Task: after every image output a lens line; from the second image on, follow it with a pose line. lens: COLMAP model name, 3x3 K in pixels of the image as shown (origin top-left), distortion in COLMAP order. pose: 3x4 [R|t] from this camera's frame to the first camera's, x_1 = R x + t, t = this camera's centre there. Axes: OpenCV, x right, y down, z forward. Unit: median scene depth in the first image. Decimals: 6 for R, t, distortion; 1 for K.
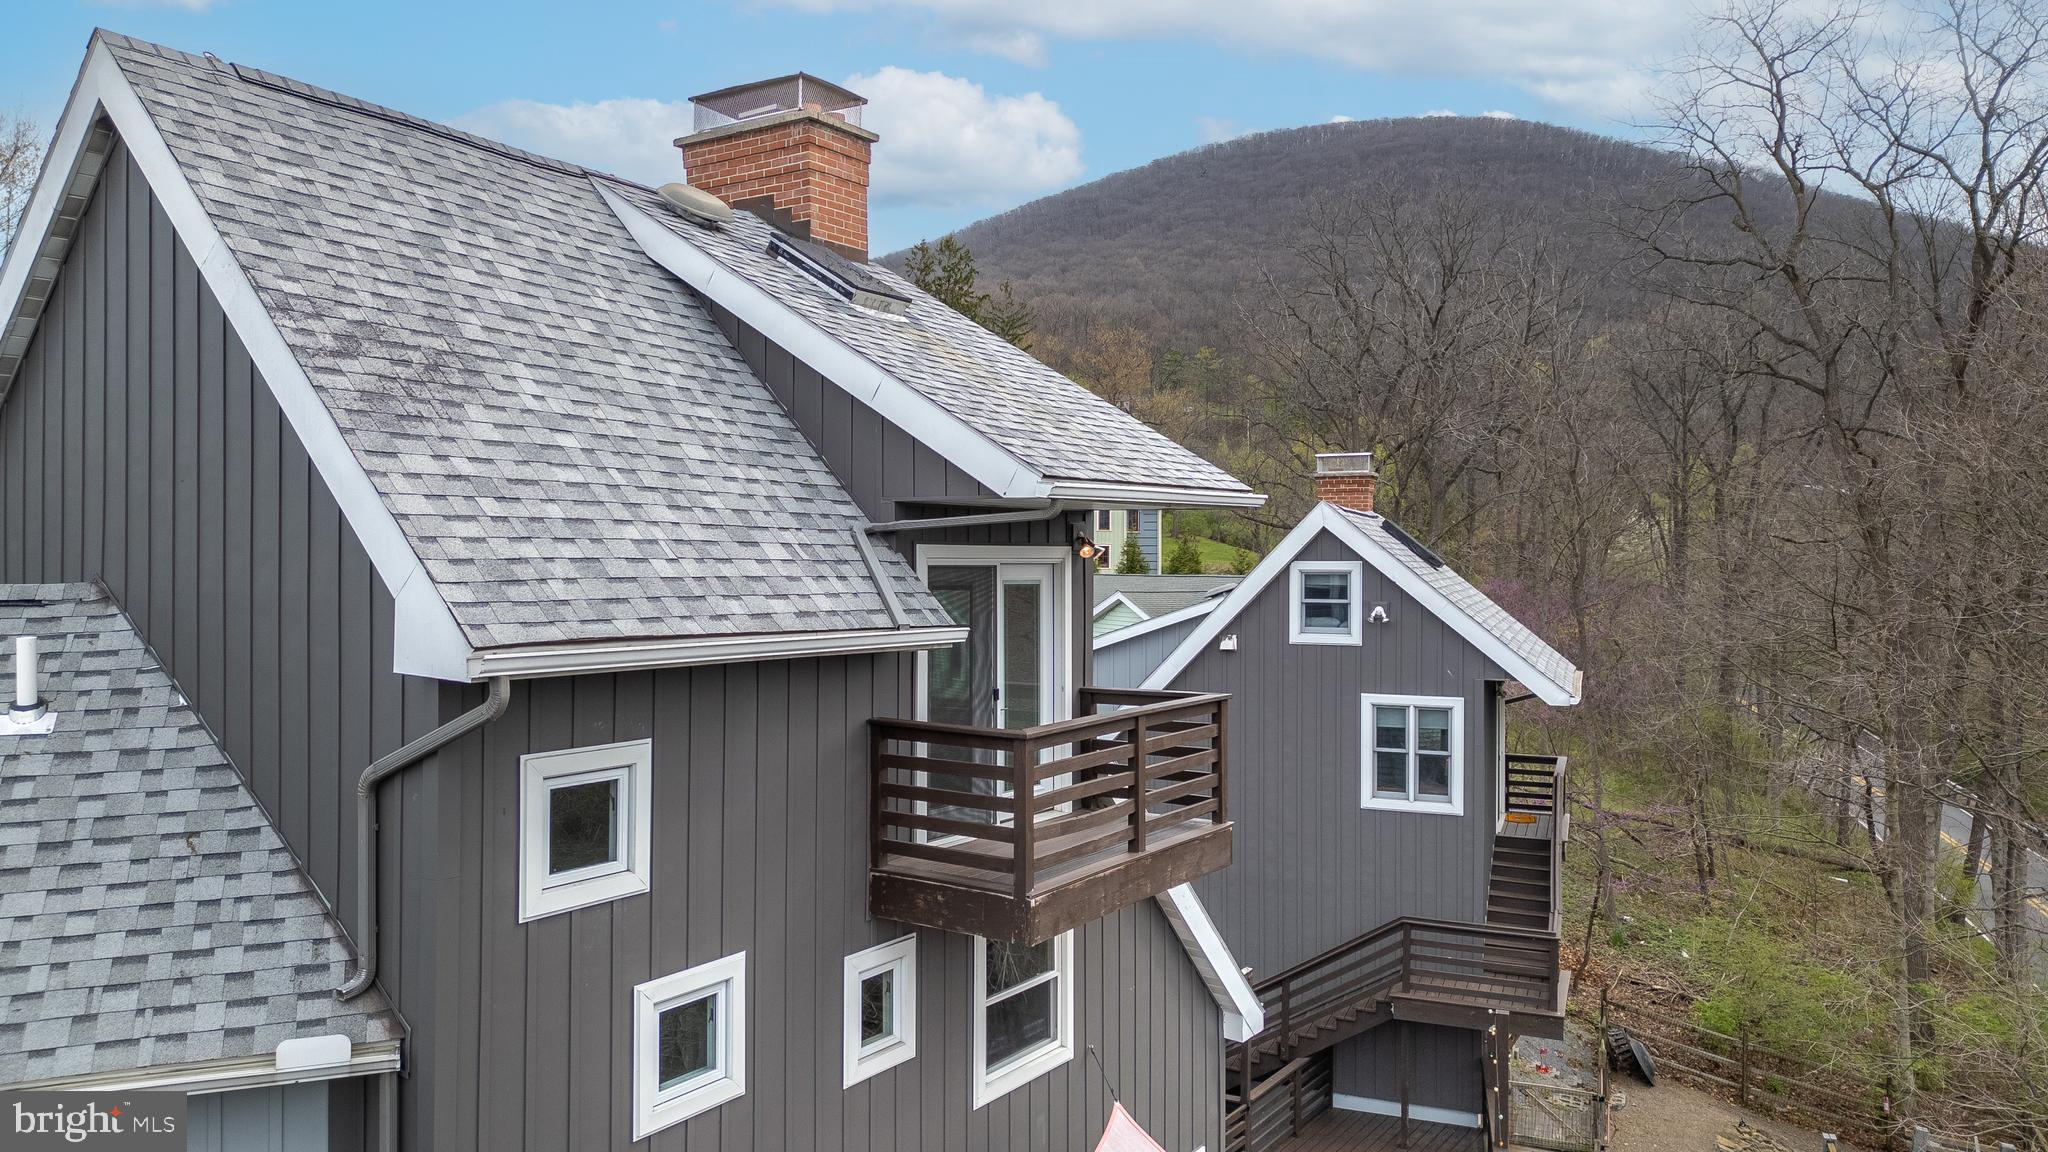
lens RADIAL K [[1489.9, 0, 994.6], [0, 1489.9, 582.8], [0, 0, 1]] dist [0.080519, -0.055873]
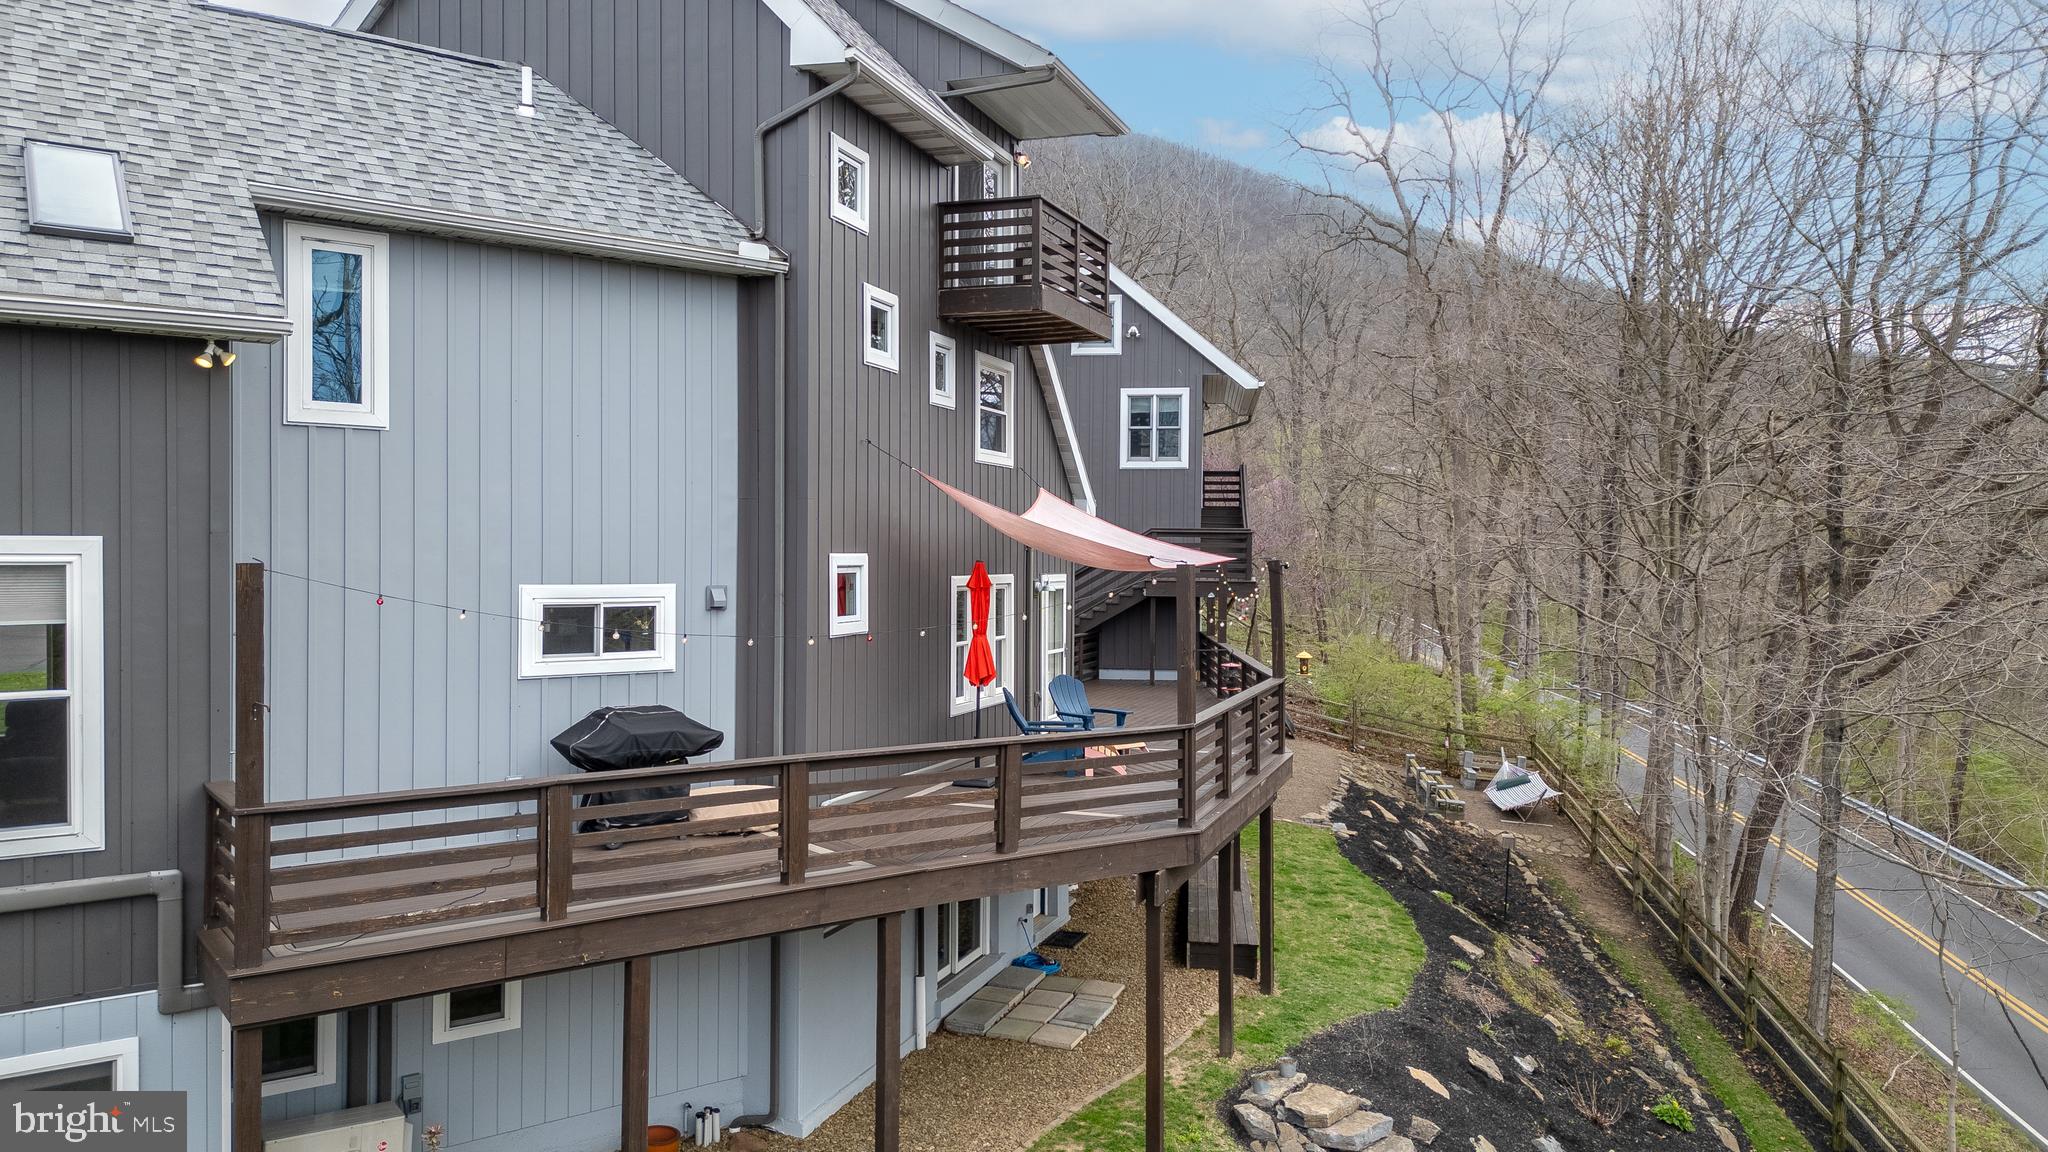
lens RADIAL K [[1489.9, 0, 994.6], [0, 1489.9, 582.8], [0, 0, 1]] dist [0.080519, -0.055873]
pose [[0.971099, 0.001344, 0.238673, -0.209425], [-0.002280, 0.999991, 0.003647, 0.254493], [-0.238666, -0.004086, 0.971093, -0.347749]]
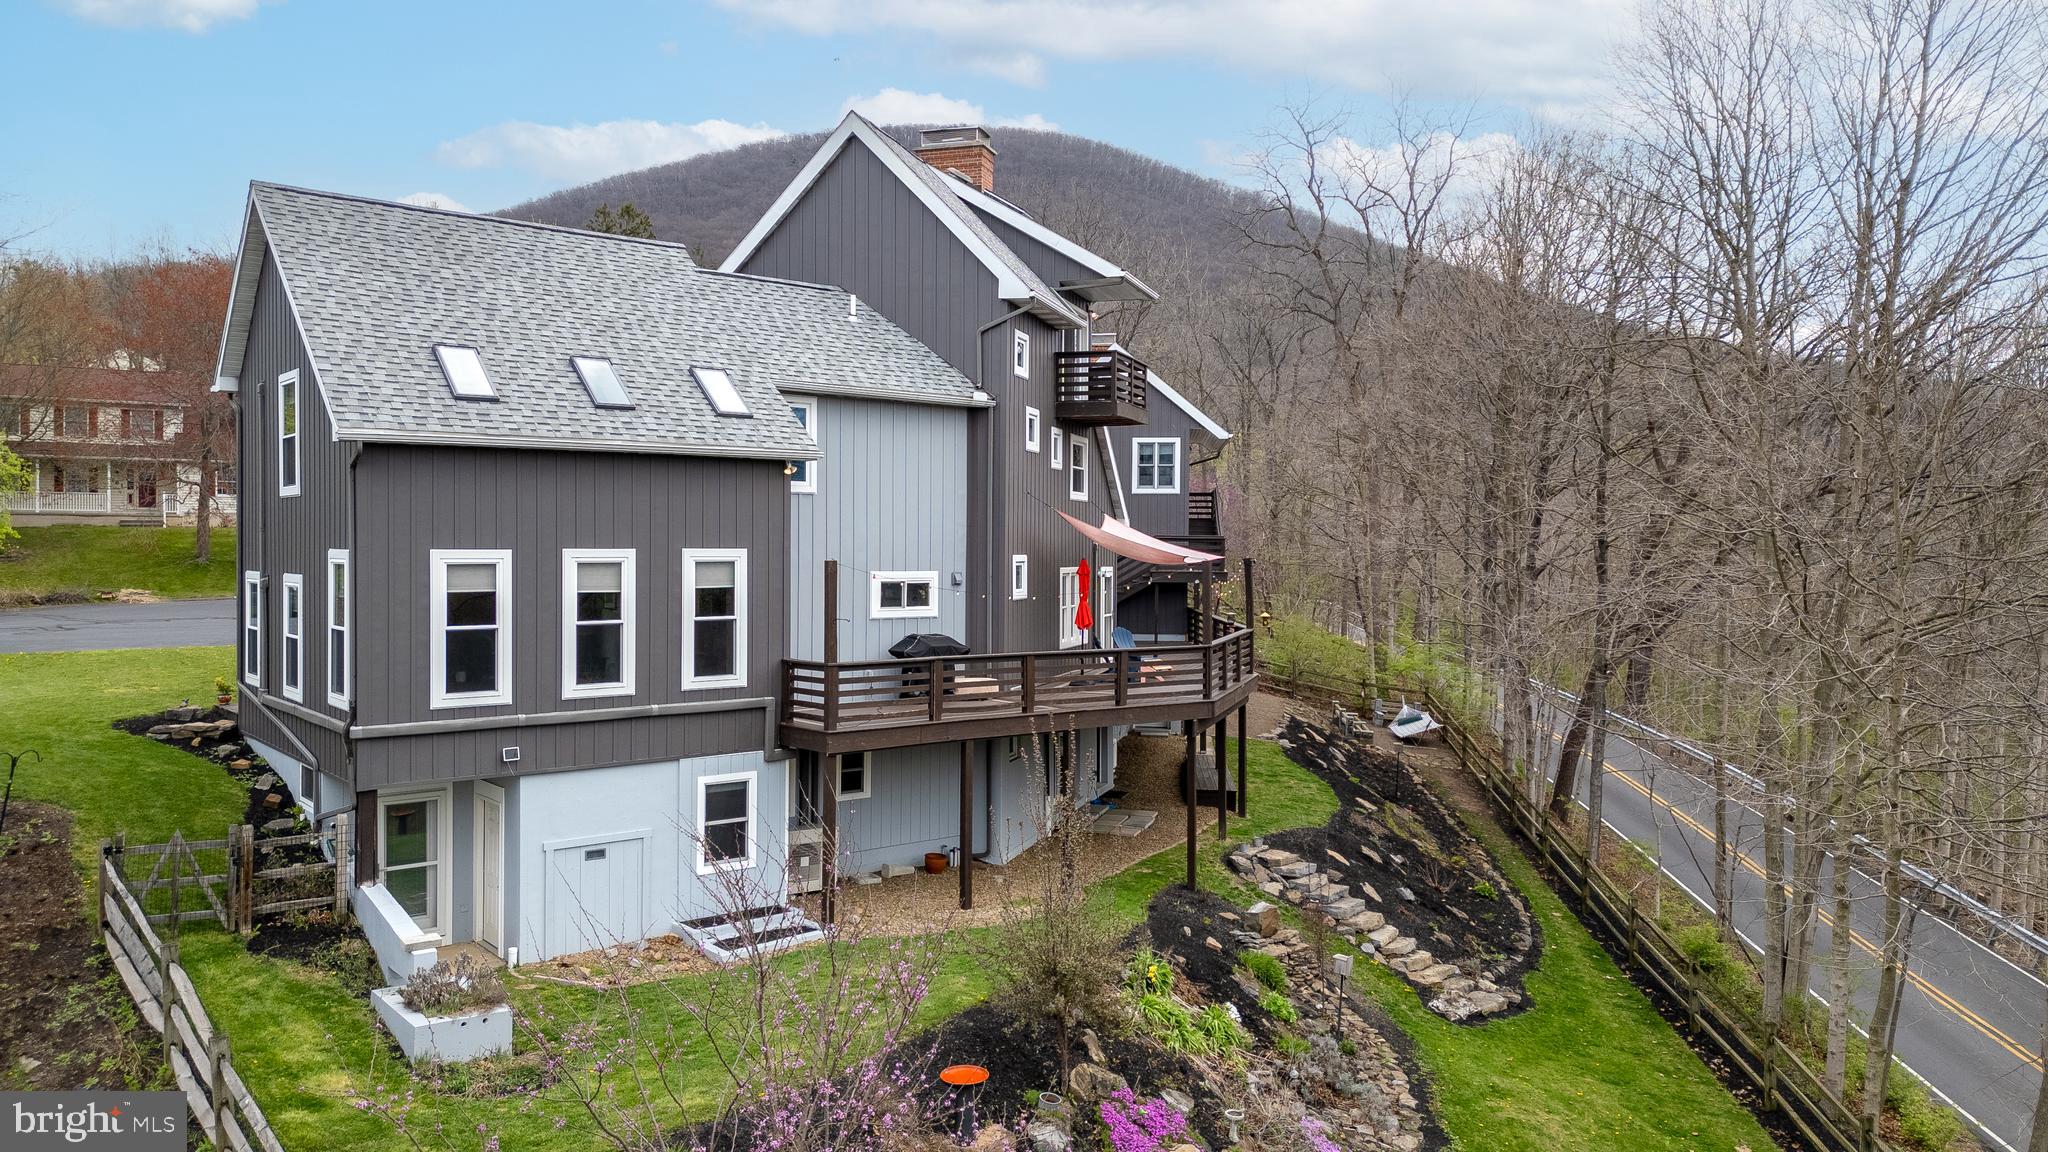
lens RADIAL K [[1485.8, 0, 982.4], [0, 1485.8, 564.5], [0, 0, 1]] dist [0.121691, -0.001160]
pose [[0.963197, 0.004423, 0.268761, -0.498337], [-0.003246, 0.999983, -0.004822, 0.258140], [-0.268778, 0.003772, 0.963195, -0.902219]]
